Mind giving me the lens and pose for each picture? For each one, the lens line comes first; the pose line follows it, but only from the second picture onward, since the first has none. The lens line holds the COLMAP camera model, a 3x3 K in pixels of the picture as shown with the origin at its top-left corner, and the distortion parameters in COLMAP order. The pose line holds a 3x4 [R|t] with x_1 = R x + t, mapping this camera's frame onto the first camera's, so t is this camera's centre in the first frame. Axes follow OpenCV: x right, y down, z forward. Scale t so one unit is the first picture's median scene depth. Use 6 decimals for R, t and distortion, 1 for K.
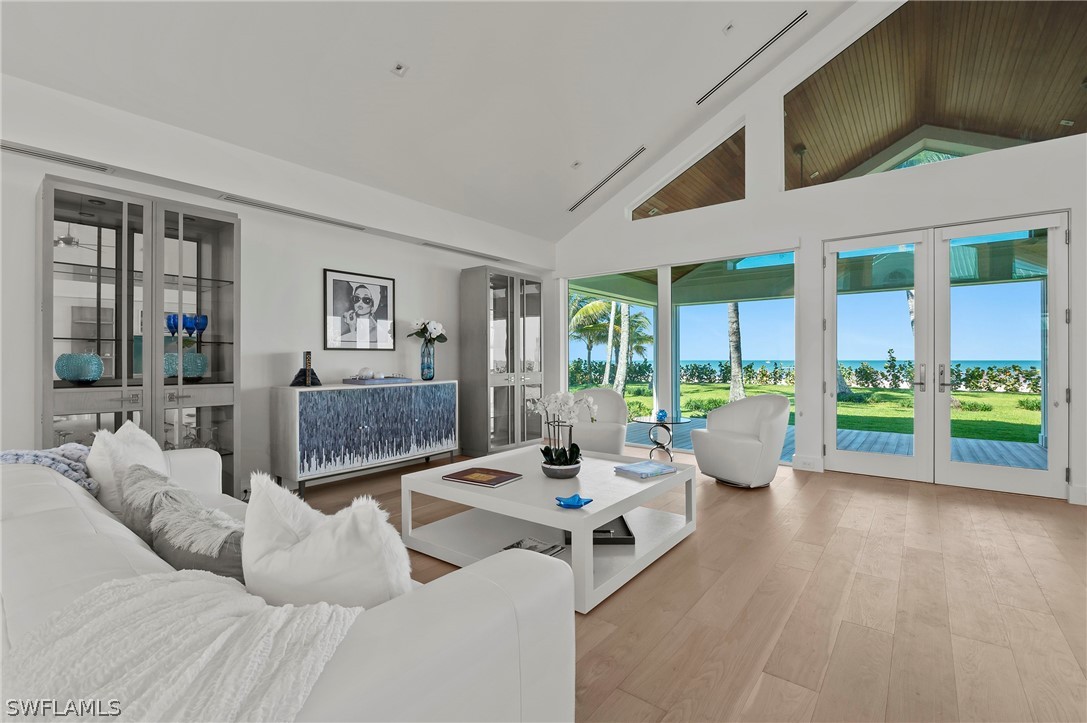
lens RADIAL K [[484.6, 0, 551.1], [0, 484.6, 358.3], [0, 0, 1]] dist [-0.001390, -0.000174]
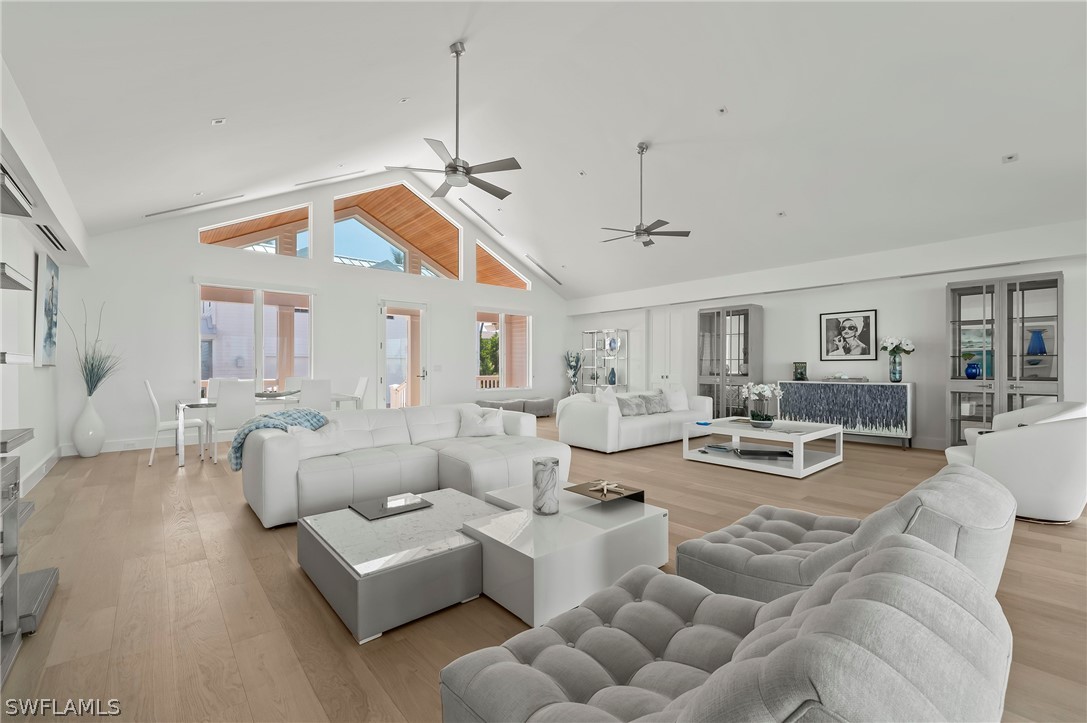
lens RADIAL K [[474.7, 0, 524.9], [0, 474.7, 364.2], [0, 0, 1]] dist [-0.008294, 0.001196]
pose [[-0.202949, 0.000604, -0.979189, 1.237352], [0.004808, 0.999988, -0.000380, -0.008821], [0.979178, -0.004785, -0.202949, 0.275915]]
